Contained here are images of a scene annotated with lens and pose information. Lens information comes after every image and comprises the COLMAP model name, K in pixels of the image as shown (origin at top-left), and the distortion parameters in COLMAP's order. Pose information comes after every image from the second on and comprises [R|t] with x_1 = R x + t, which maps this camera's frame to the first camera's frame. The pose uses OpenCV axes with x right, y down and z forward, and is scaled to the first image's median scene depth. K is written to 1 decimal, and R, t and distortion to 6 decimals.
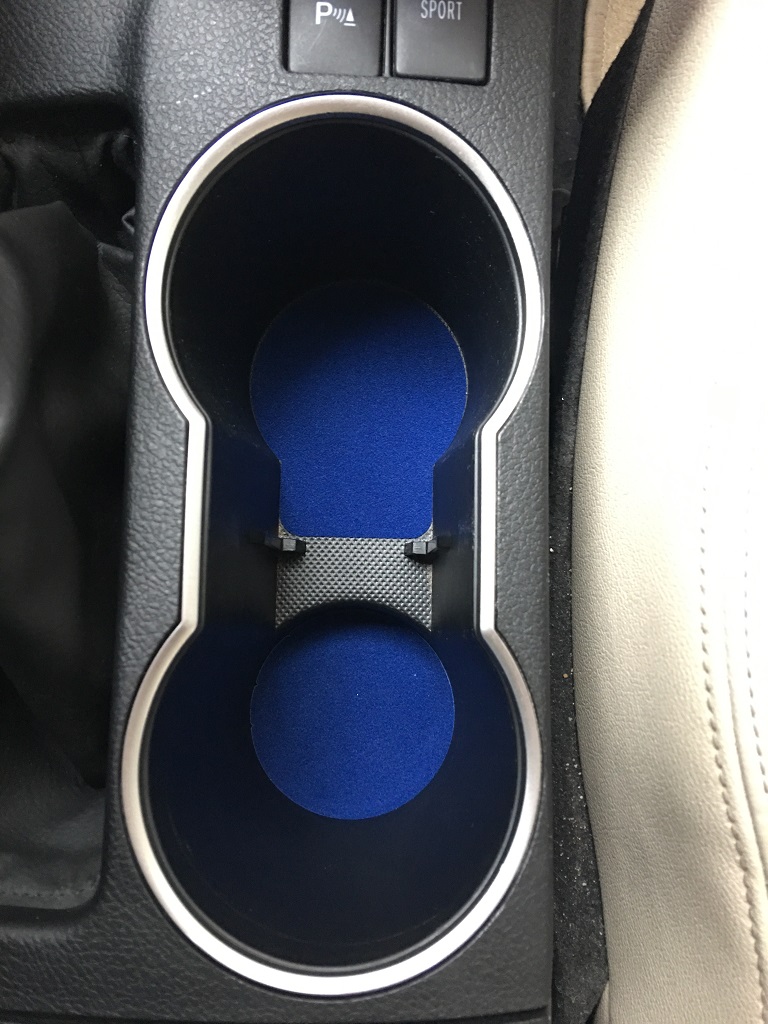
lens RADIAL K [[857.0, 0, 384.0], [0, 857.0, 512.0], [0, 0, 1]] dist [0.008582, -0.125556]
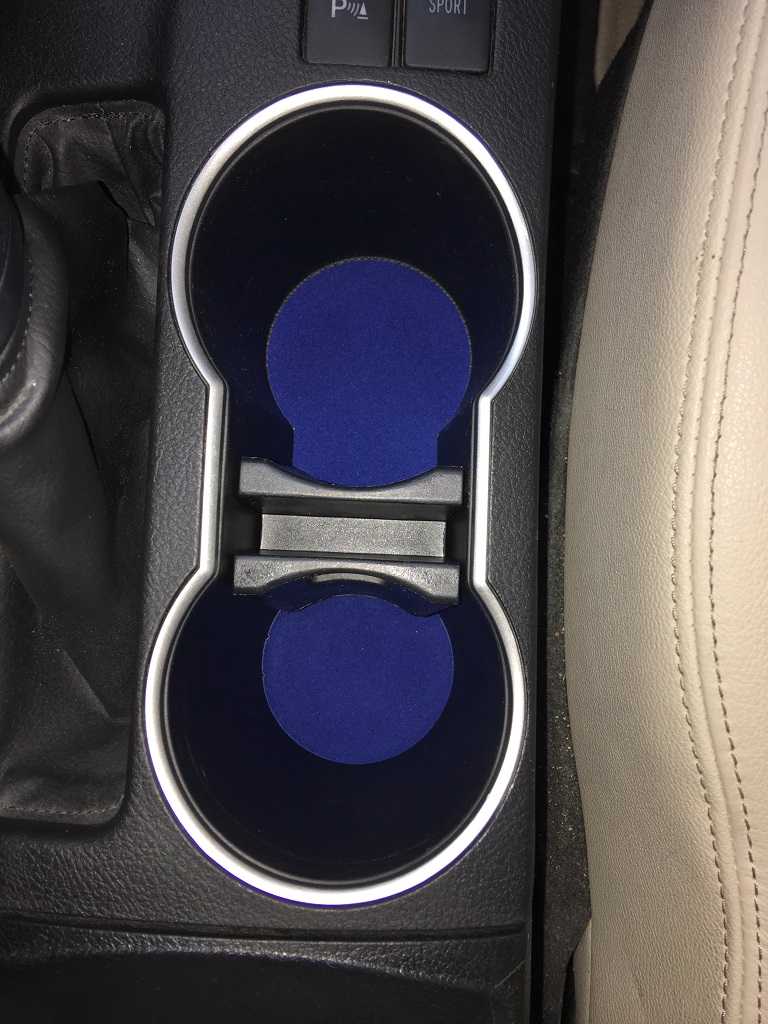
lens RADIAL K [[874.8, 0, 384.4], [0, 874.8, 529.5], [0, 0, 1]] dist [-0.000324, -0.125761]
pose [[0.999659, 0.018911, -0.018017, 0.018230], [-0.018218, 0.999115, 0.037914, 0.030162], [0.018718, -0.037573, 0.999119, -0.111020]]
